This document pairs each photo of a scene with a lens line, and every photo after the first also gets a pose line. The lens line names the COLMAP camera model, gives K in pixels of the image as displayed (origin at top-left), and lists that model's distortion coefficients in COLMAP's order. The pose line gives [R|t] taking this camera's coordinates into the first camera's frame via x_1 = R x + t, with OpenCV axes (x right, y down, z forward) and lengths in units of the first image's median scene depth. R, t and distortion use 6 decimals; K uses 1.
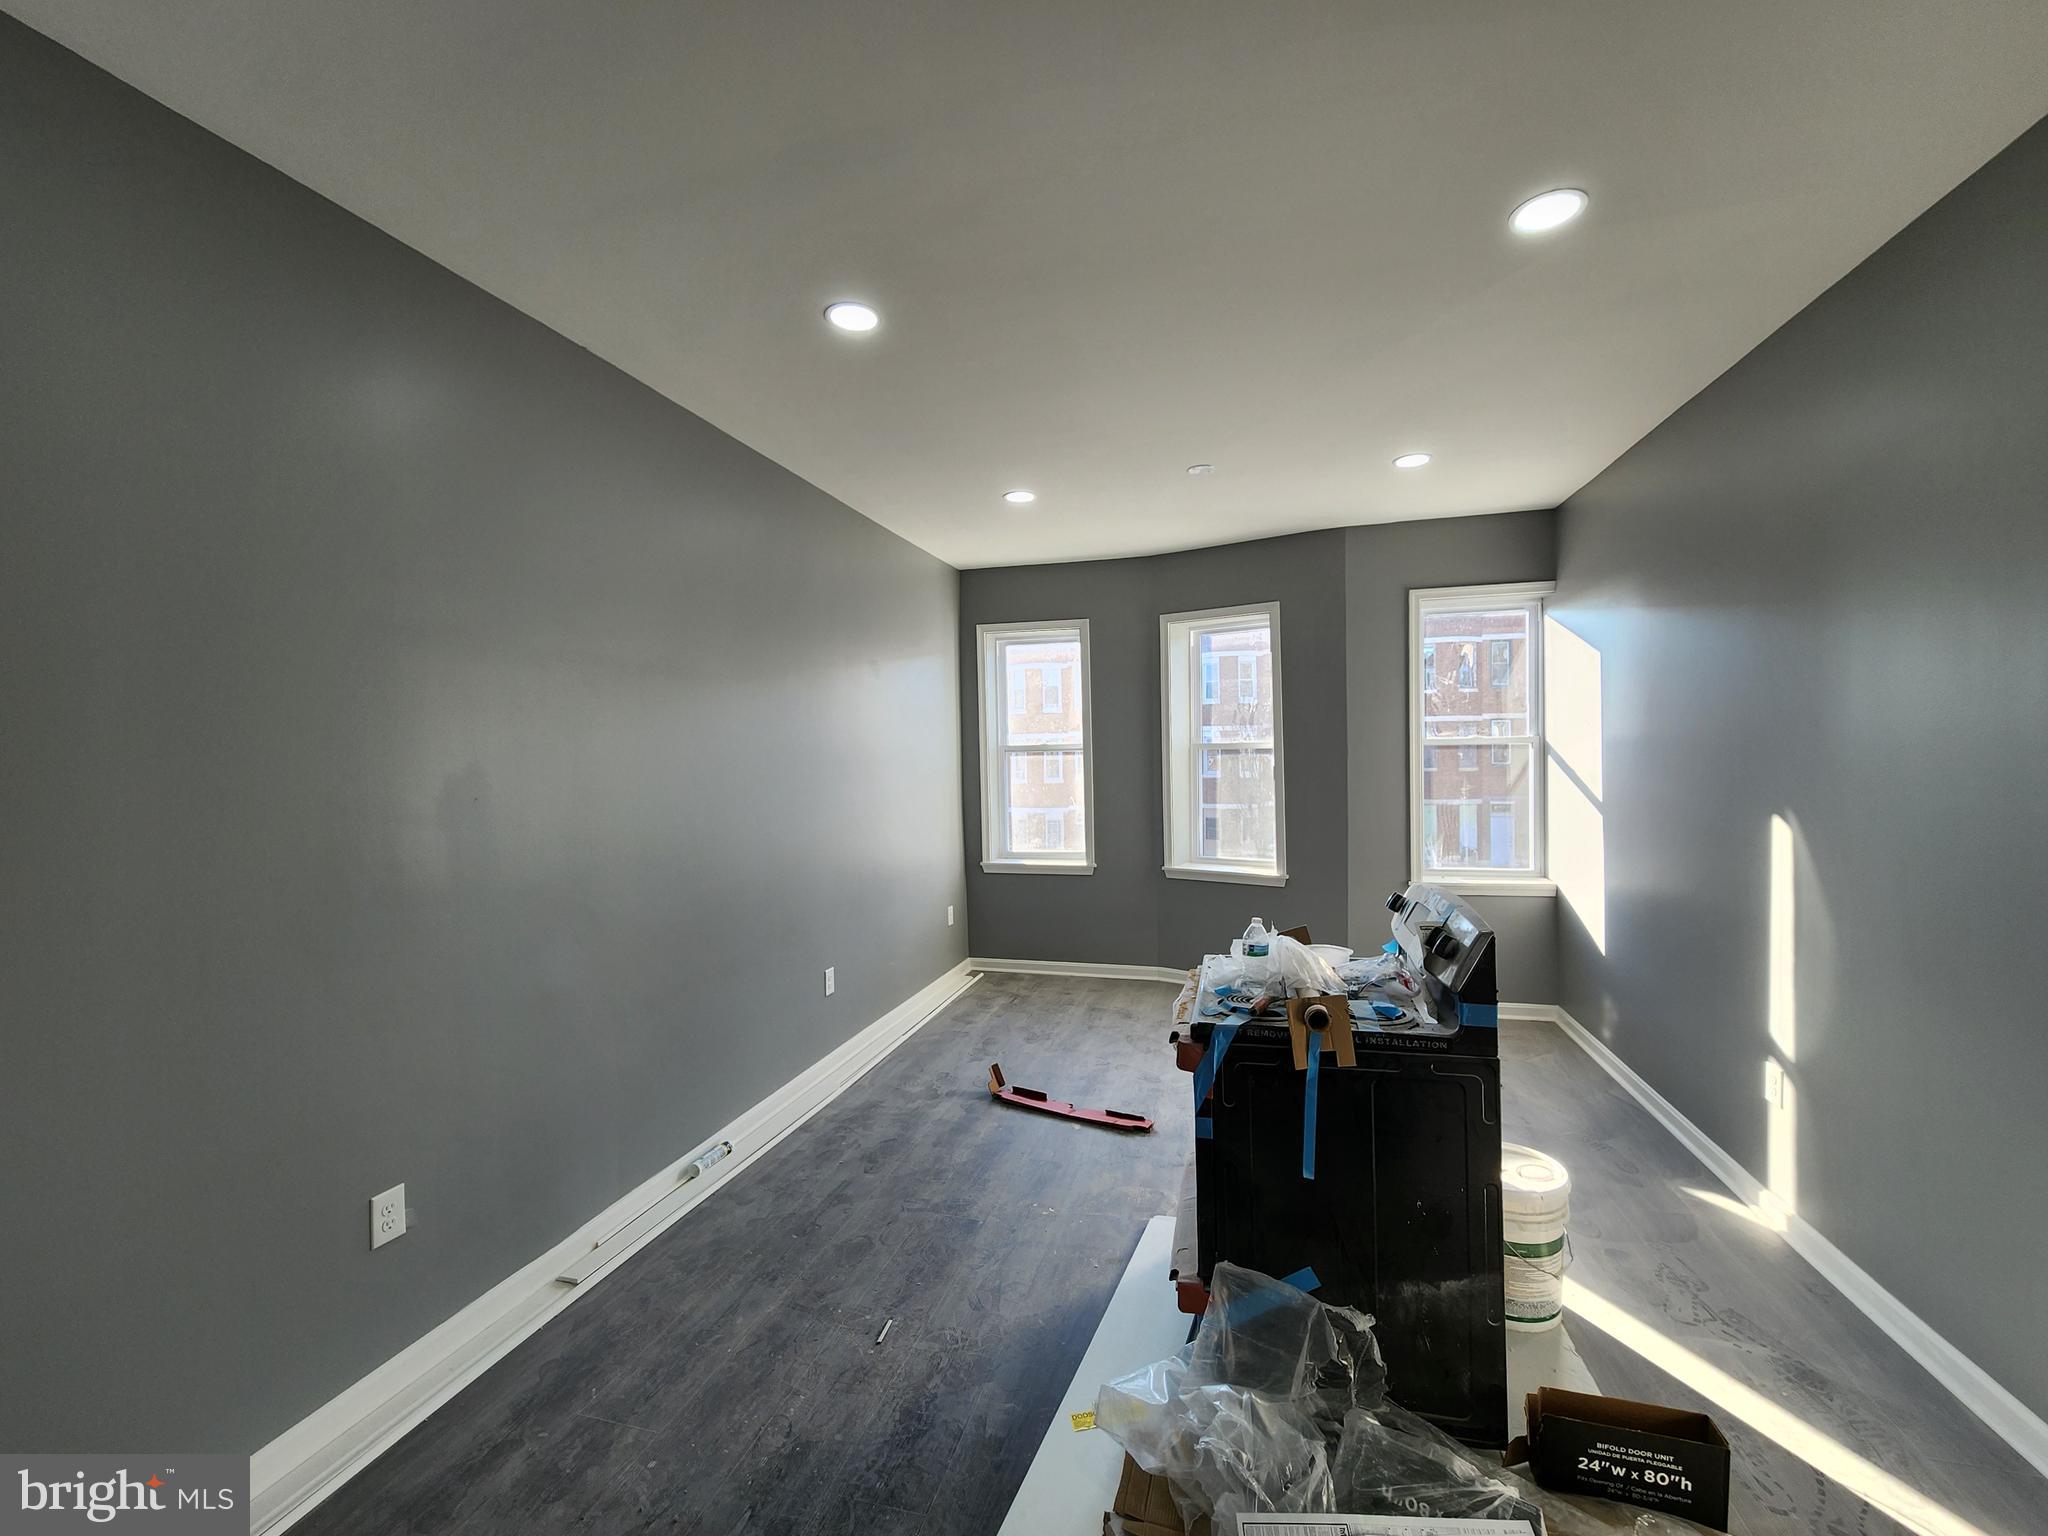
lens RADIAL K [[829.8, 0, 1029.1], [0, 829.8, 763.9], [0, 0, 1]] dist [0.000305, 0.000092]
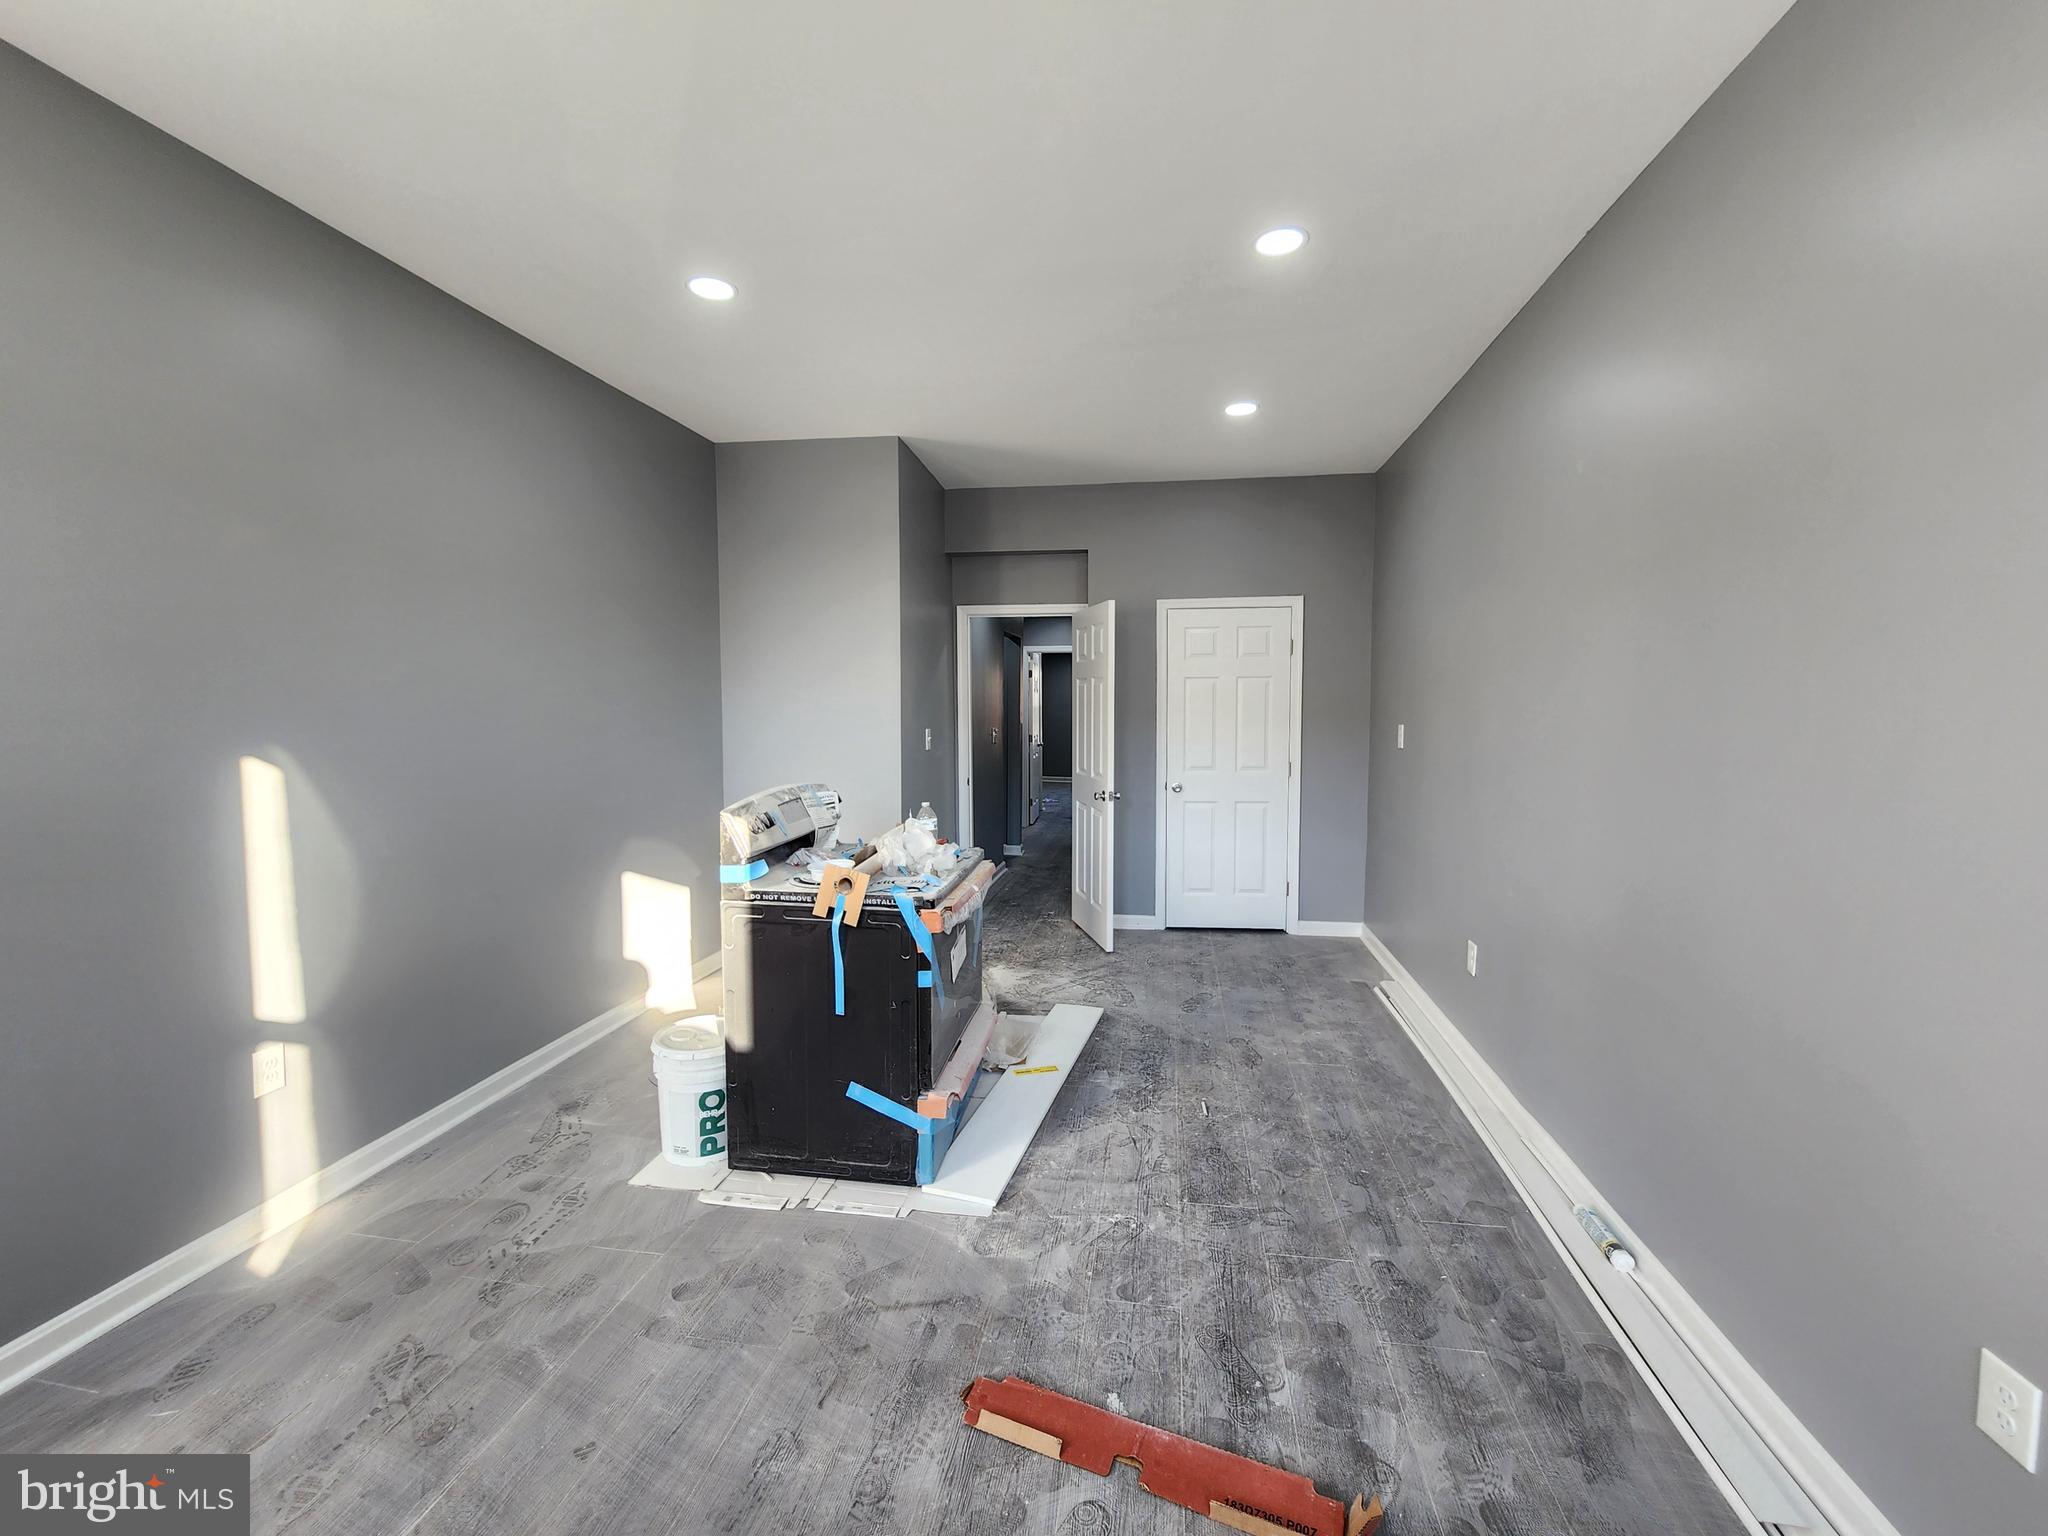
lens RADIAL K [[829.8, 0, 1029.0], [0, 829.8, 760.2], [0, 0, 1]] dist [0.000305, 0.000092]
pose [[-0.994542, 0.020842, -0.102232, 0.201009], [0.012634, 0.996692, 0.080280, 0.008814], [0.103567, 0.078550, -0.991516, 1.937544]]
